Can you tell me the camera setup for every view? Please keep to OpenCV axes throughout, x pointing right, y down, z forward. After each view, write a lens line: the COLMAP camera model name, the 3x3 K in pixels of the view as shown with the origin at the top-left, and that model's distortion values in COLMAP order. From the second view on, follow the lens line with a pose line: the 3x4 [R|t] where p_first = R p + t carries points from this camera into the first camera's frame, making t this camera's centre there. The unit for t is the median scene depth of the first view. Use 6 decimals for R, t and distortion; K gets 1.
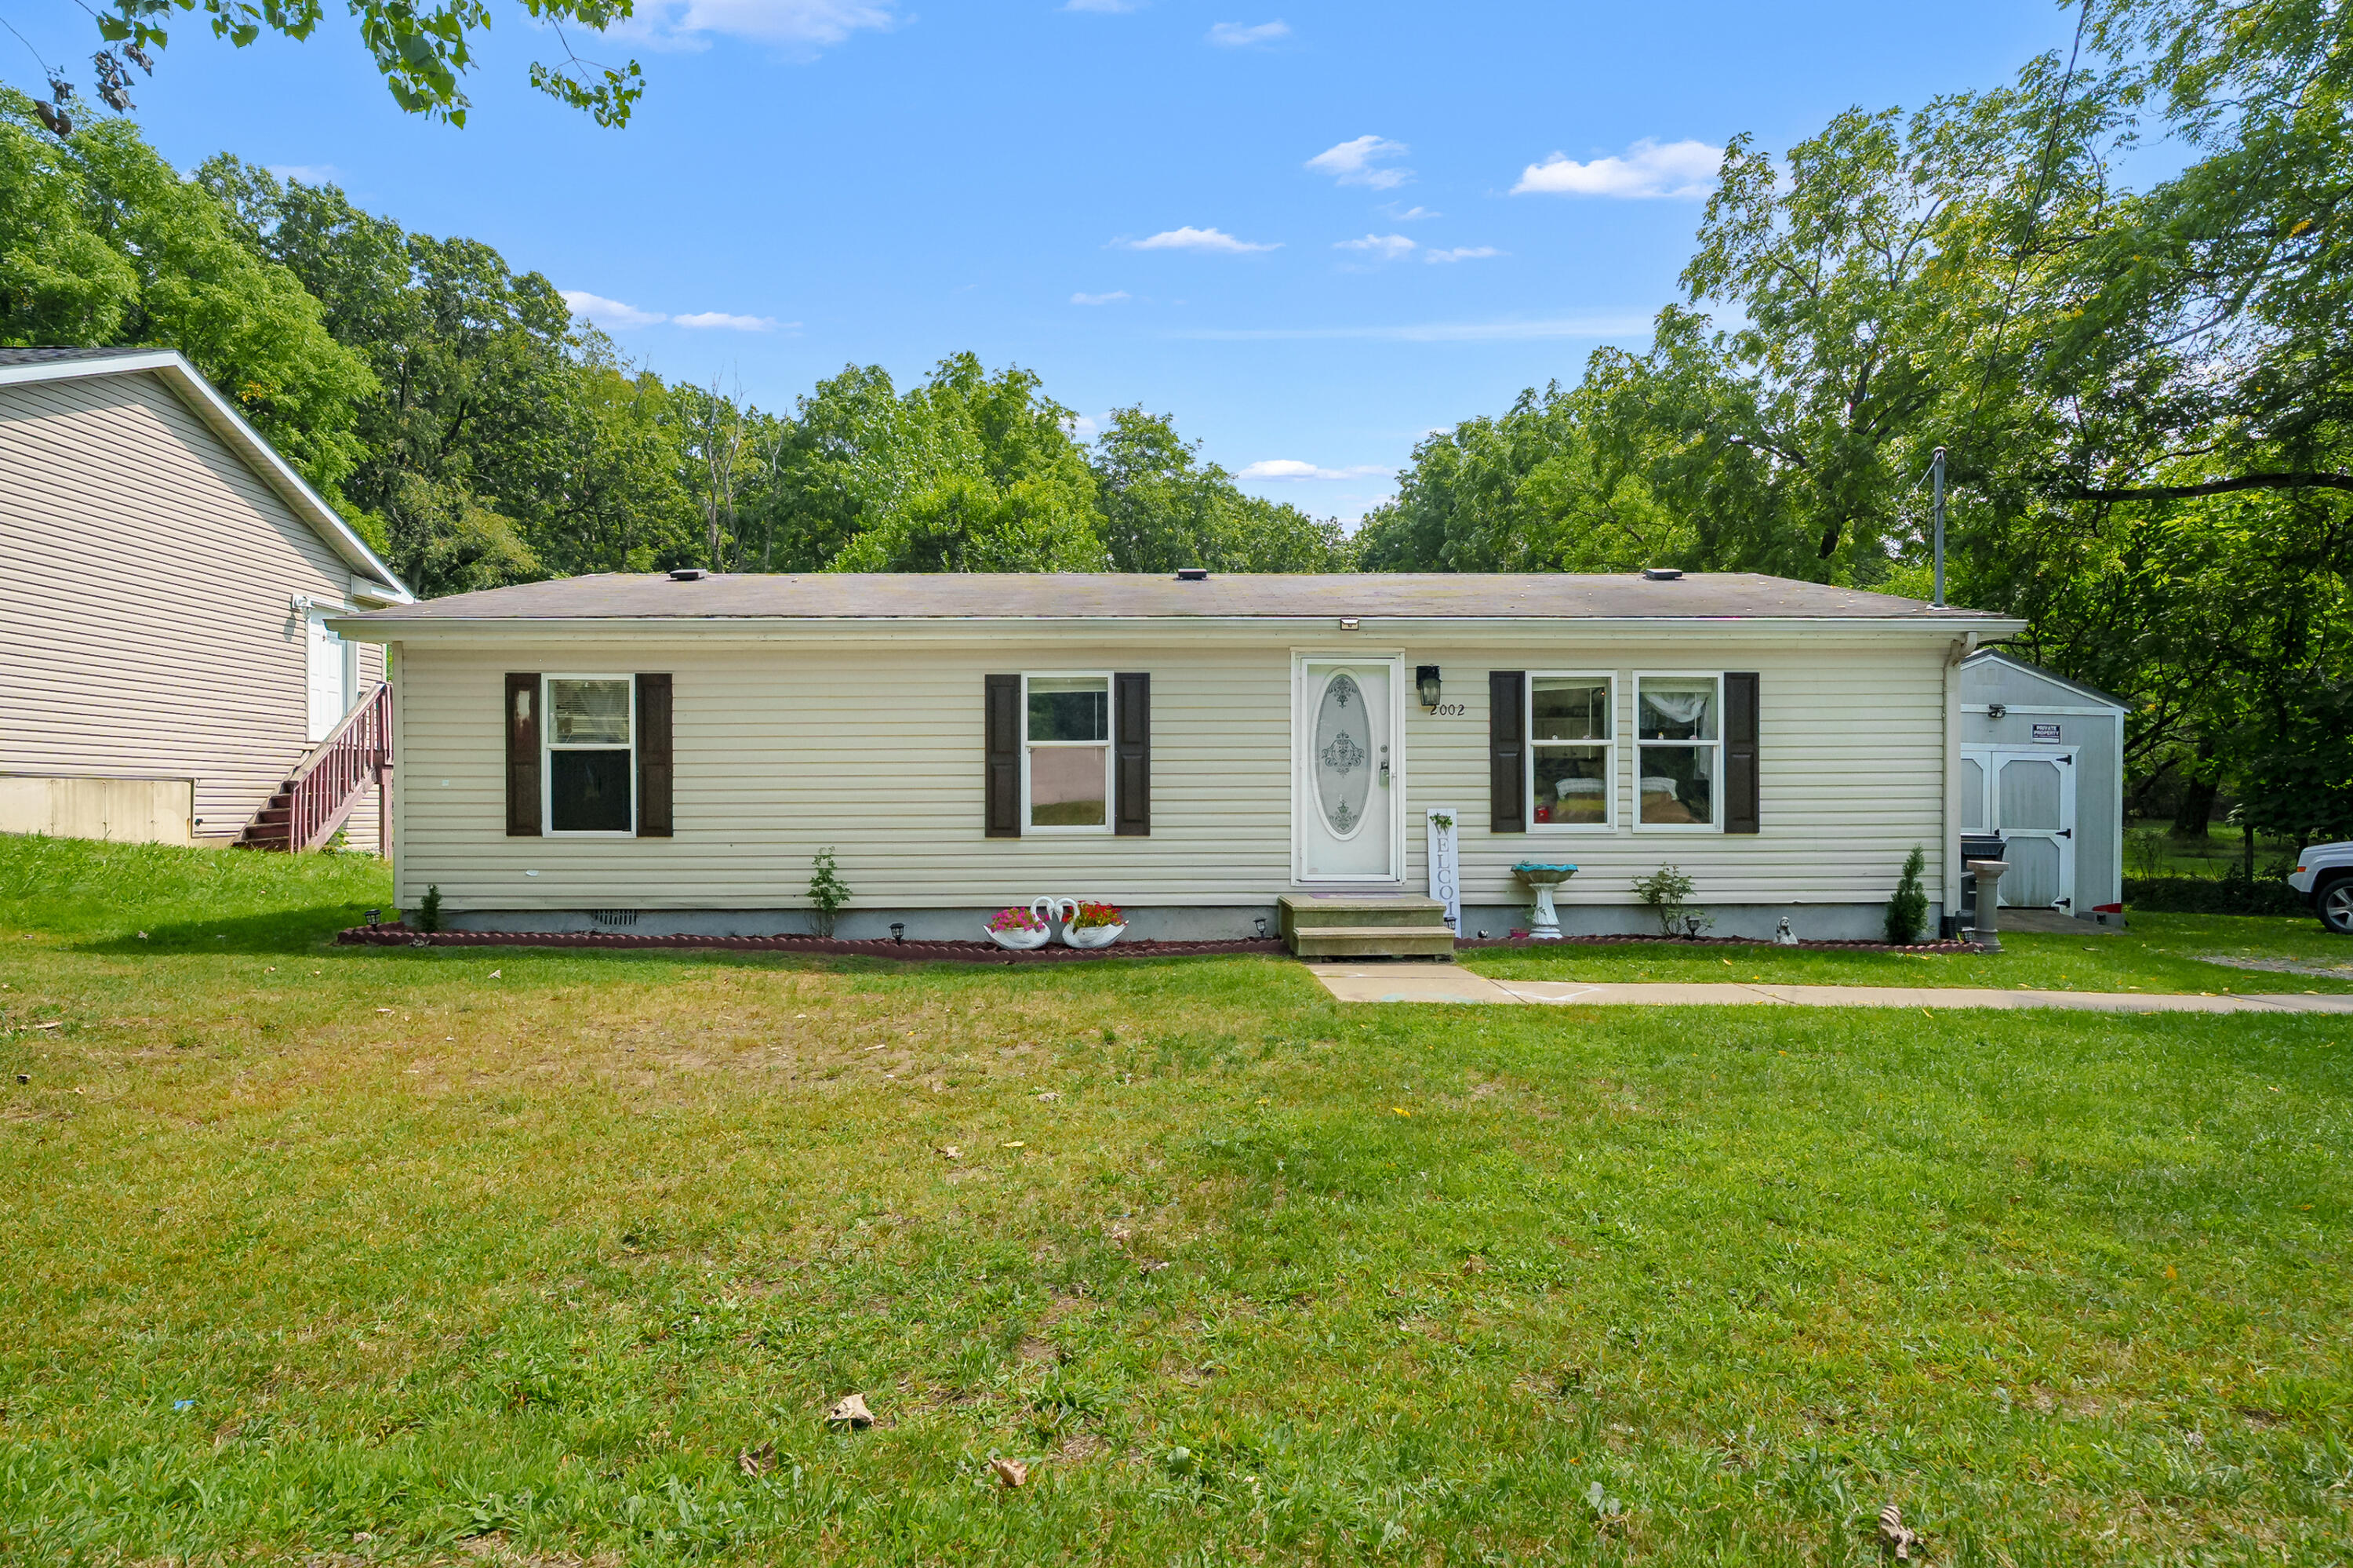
lens RADIAL K [[1136.7, 0, 1180.7], [0, 1136.7, 823.0], [0, 0, 1]] dist [-0.000655, 0.000084]
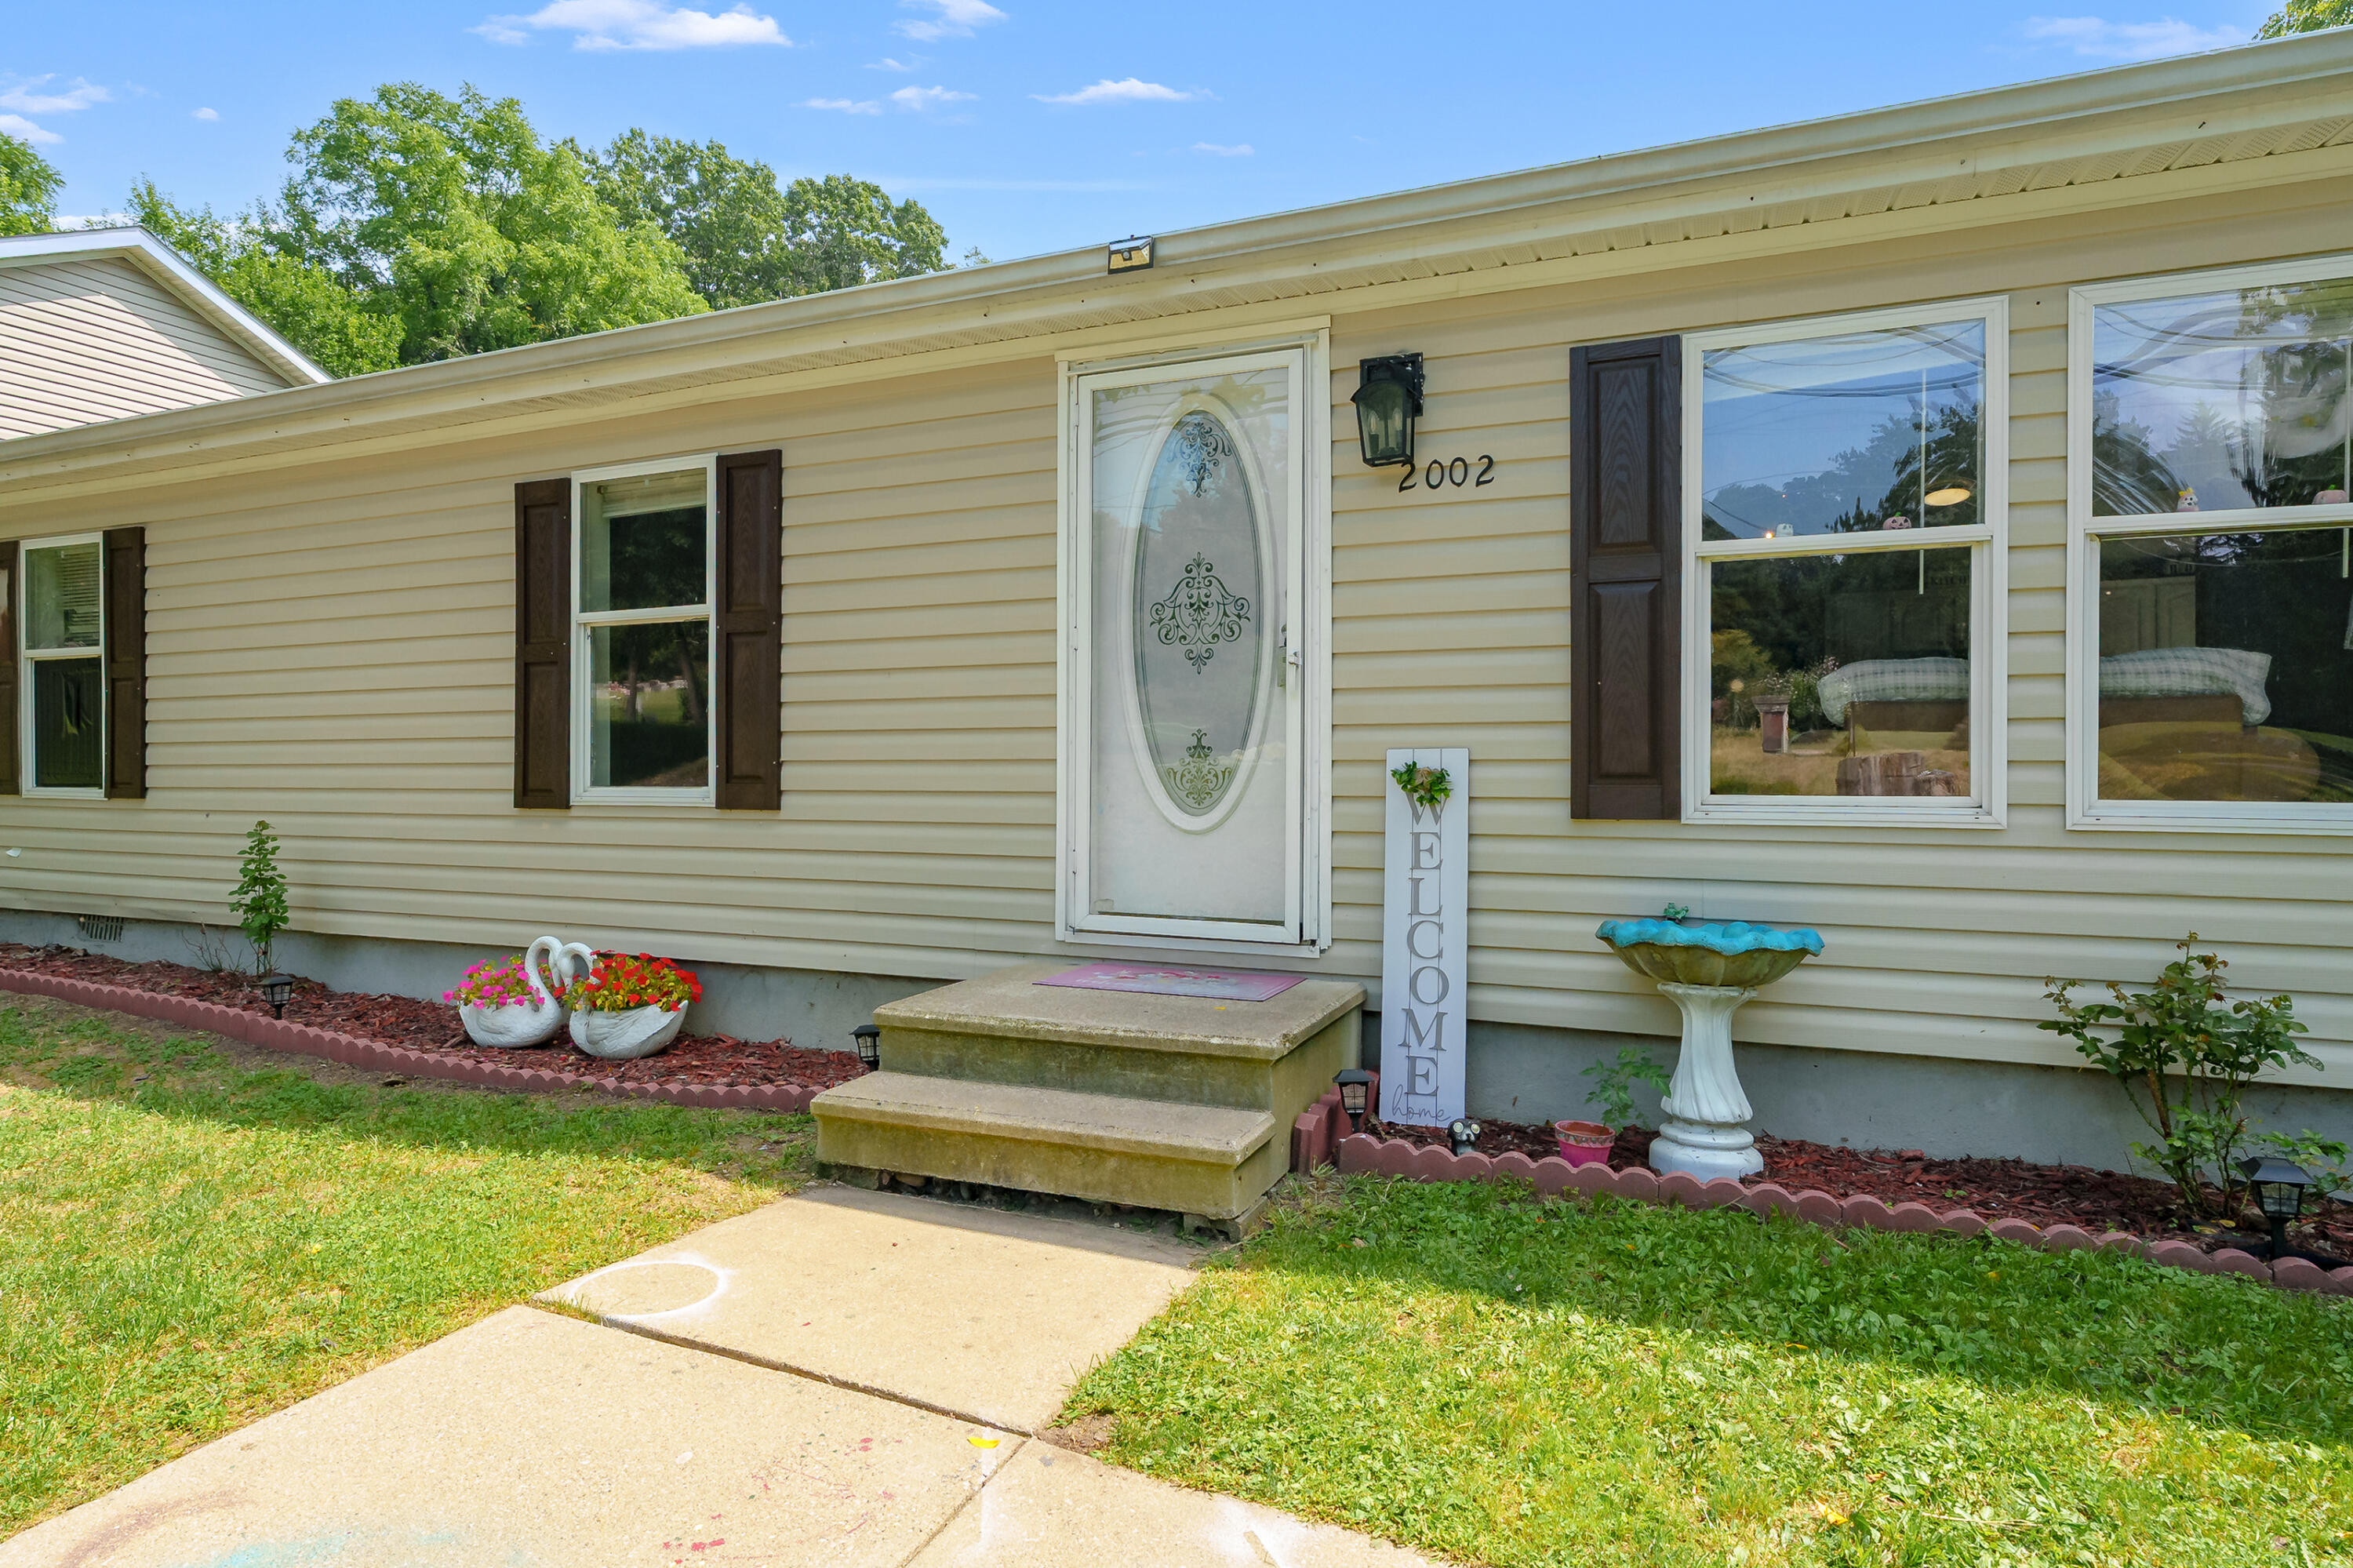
lens RADIAL K [[1268.3, 0, 1176.5], [0, 1268.3, 784.0], [0, 0, 1]] dist [-0.000278, 0.000745]
pose [[0.914872, 0.008838, -0.403647, 0.319106], [-0.009628, 0.999954, 0.000070, -0.001072], [0.403629, 0.003822, 0.914915, 0.599790]]
